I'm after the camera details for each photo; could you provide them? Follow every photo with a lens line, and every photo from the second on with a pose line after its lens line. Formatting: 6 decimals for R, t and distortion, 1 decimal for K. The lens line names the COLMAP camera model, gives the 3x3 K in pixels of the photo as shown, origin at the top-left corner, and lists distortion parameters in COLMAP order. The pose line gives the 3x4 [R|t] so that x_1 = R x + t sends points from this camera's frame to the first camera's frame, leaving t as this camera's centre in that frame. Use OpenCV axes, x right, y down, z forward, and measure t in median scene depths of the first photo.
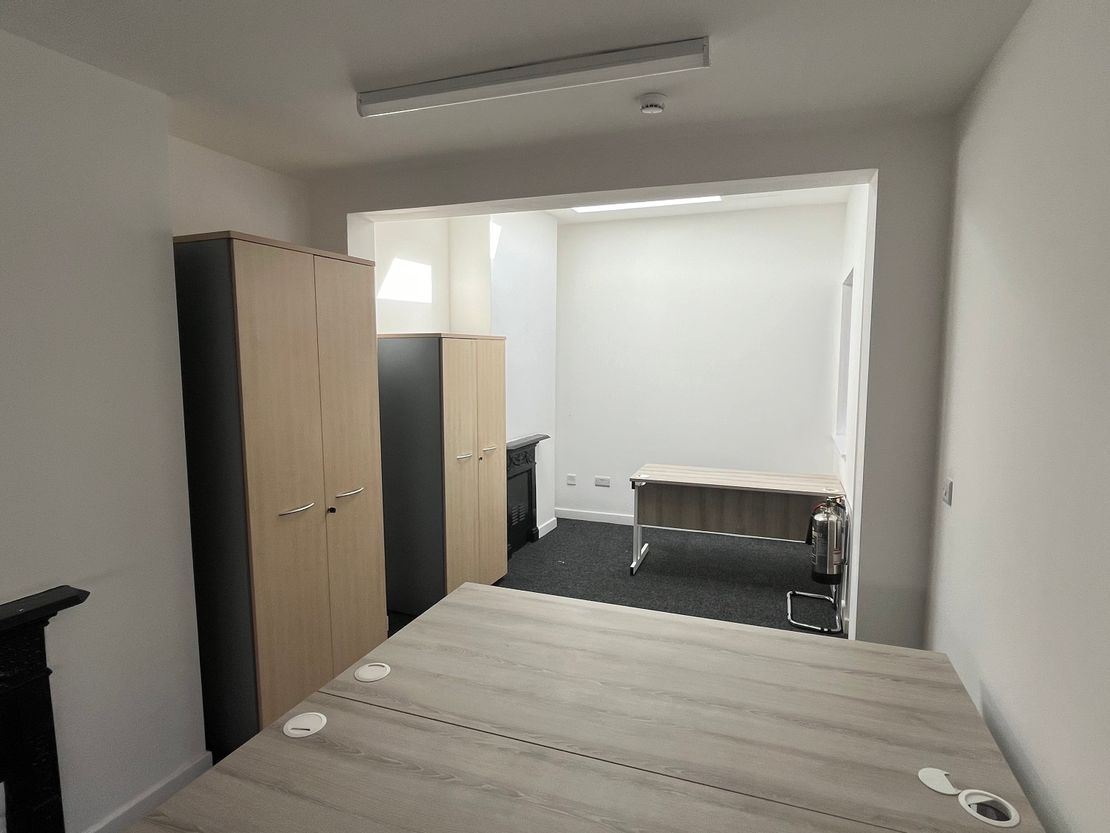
lens RADIAL K [[604.3, 0, 555.0], [0, 604.3, 416.5], [0, 0, 1]] dist [0.004524, 0.000384]
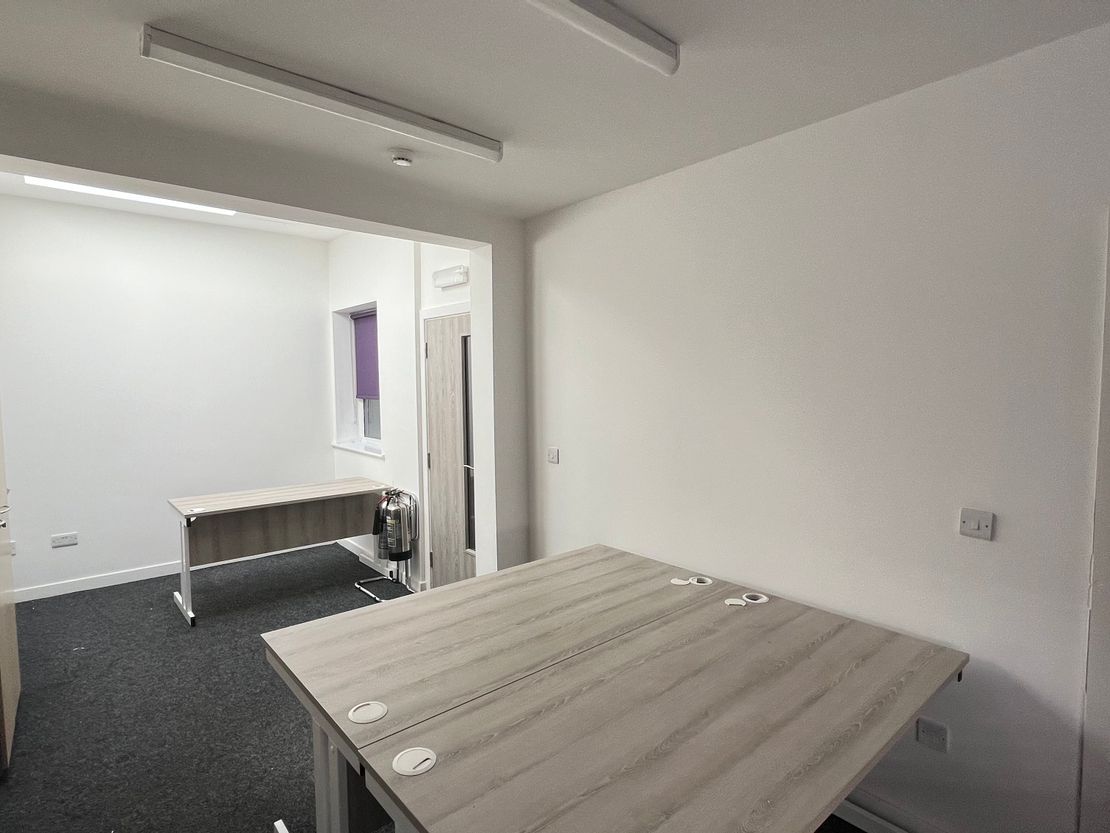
lens RADIAL K [[604.3, 0, 555.0], [0, 604.3, 416.5], [0, 0, 1]] dist [0.004524, 0.000384]
pose [[0.469591, -0.066242, 0.880395, -0.766797], [0.095802, 0.995116, 0.023774, -0.017055], [-0.877671, 0.073179, 0.473644, 0.225440]]
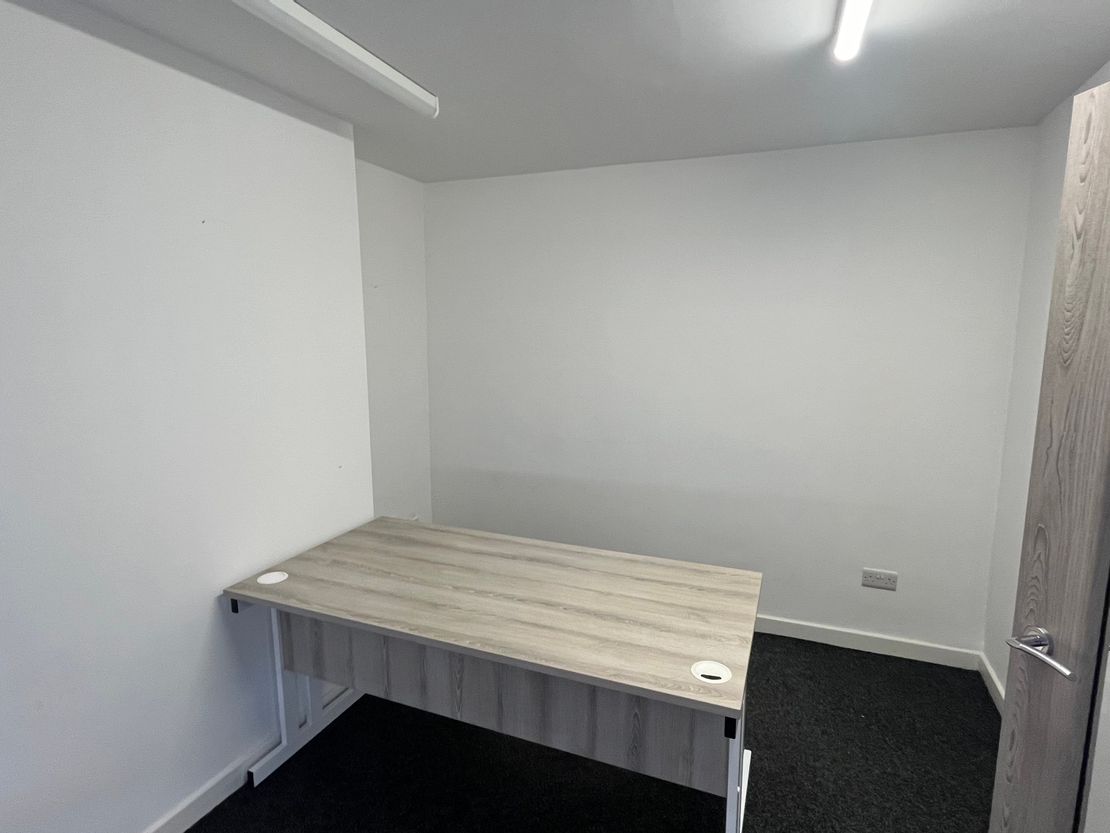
lens RADIAL K [[604.3, 0, 555.0], [0, 604.3, 416.5], [0, 0, 1]] dist [0.004524, 0.000384]
pose [[0.999033, 0.002162, -0.043923, 0.261746], [0.000215, 0.998539, 0.054044, 0.023536], [0.043975, -0.054001, 0.997572, -0.147386]]
